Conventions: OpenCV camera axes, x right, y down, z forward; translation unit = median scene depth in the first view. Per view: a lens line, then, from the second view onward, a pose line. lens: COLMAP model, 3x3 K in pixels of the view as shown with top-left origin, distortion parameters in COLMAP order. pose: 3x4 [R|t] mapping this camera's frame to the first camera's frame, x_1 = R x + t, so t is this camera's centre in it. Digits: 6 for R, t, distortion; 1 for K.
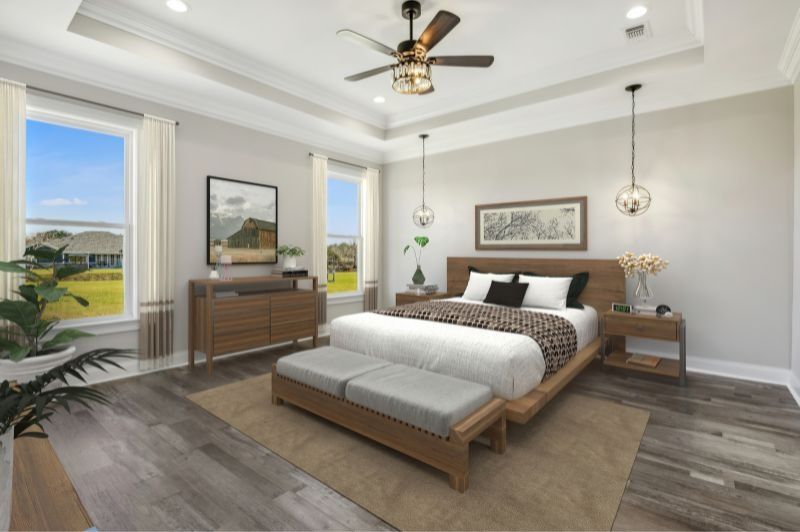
lens RADIAL K [[396.9, 0, 403.7], [0, 396.9, 262.3], [0, 0, 1]] dist [-0.002111, -0.000588]
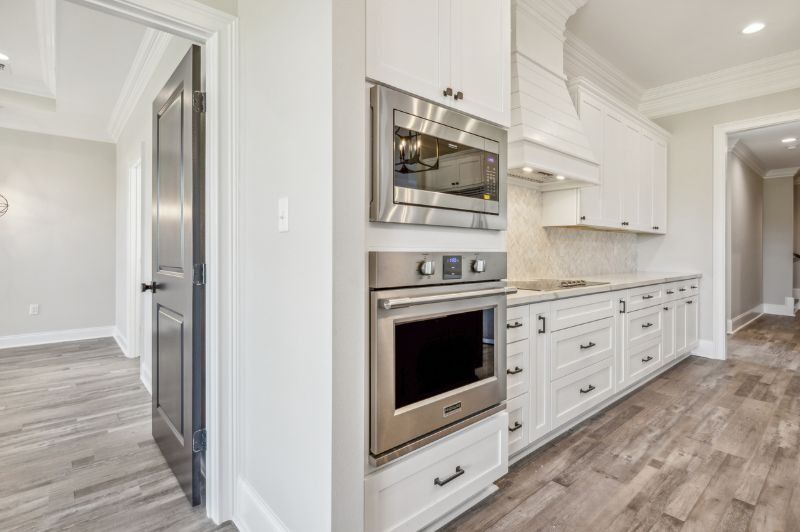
lens RADIAL K [[396.9, 0, 403.7], [0, 396.9, 262.3], [0, 0, 1]] dist [-0.002111, -0.000588]
pose [[0.198346, -0.007340, 0.980105, -0.333102], [-0.006562, 0.999940, 0.008817, 0.001064], [-0.980110, -0.008180, 0.198286, -0.434306]]
